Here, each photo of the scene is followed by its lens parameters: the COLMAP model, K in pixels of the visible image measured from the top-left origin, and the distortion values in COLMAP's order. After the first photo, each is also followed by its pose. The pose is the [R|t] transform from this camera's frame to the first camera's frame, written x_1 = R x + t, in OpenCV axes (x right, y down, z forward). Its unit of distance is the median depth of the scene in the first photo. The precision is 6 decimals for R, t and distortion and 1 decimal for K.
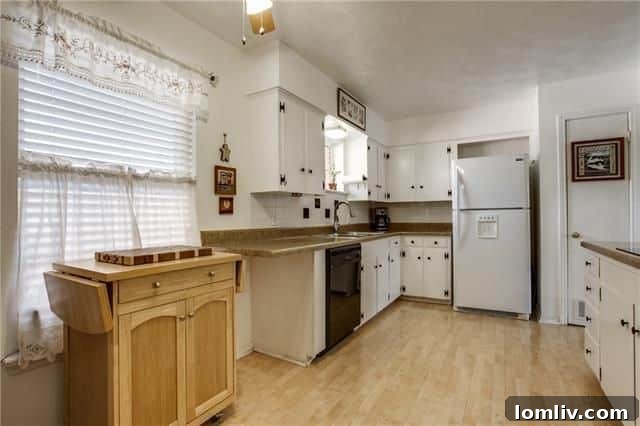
lens RADIAL K [[307.9, 0, 321.1], [0, 307.9, 214.0], [0, 0, 1]] dist [-0.037029, 0.001993]
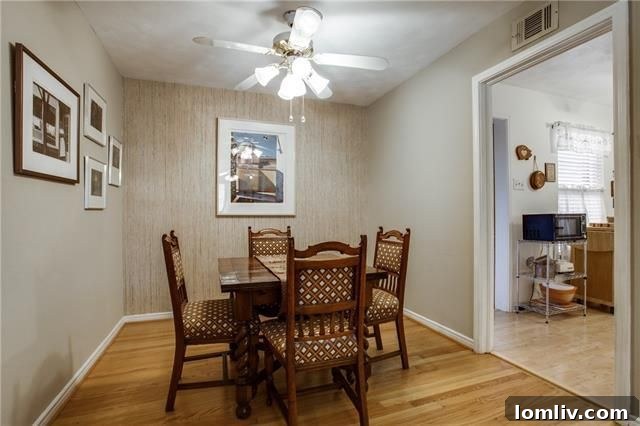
lens RADIAL K [[307.9, 0, 323.7], [0, 307.9, 213.4], [0, 0, 1]] dist [-0.037029, 0.001993]
pose [[0.774422, 0.001971, -0.632666, -0.546919], [0.000635, 0.999992, 0.003893, 0.024679], [0.632669, -0.003417, 0.774415, -1.408801]]
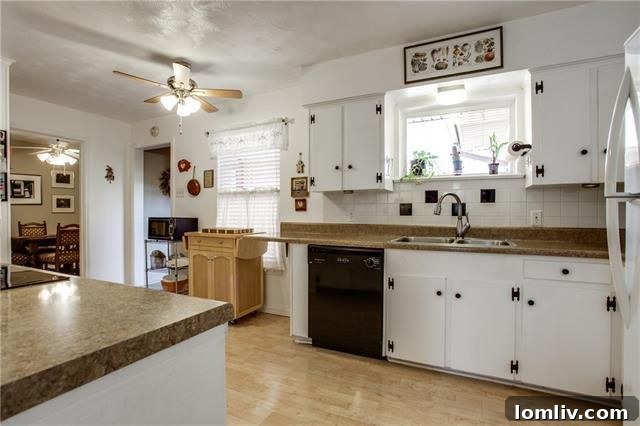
lens RADIAL K [[307.9, 0, 322.8], [0, 307.9, 213.9], [0, 0, 1]] dist [-0.037029, 0.001993]
pose [[0.092155, 0.008431, -0.995709, 1.122667], [0.002121, 0.999960, 0.008663, 0.001702], [0.995742, -0.002910, 0.092133, 1.003618]]
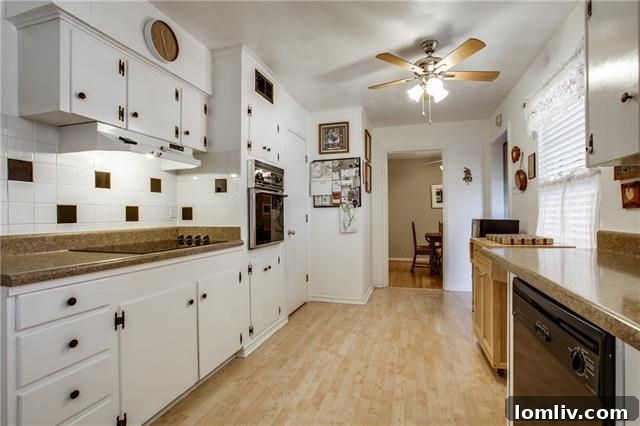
lens RADIAL K [[307.9, 0, 324.2], [0, 307.9, 215.3], [0, 0, 1]] dist [-0.037029, 0.001993]
pose [[-0.966025, 0.013179, -0.258112, 0.493482], [0.014119, 0.999899, -0.001788, 0.007183], [0.258062, -0.005371, -0.966113, 1.484717]]
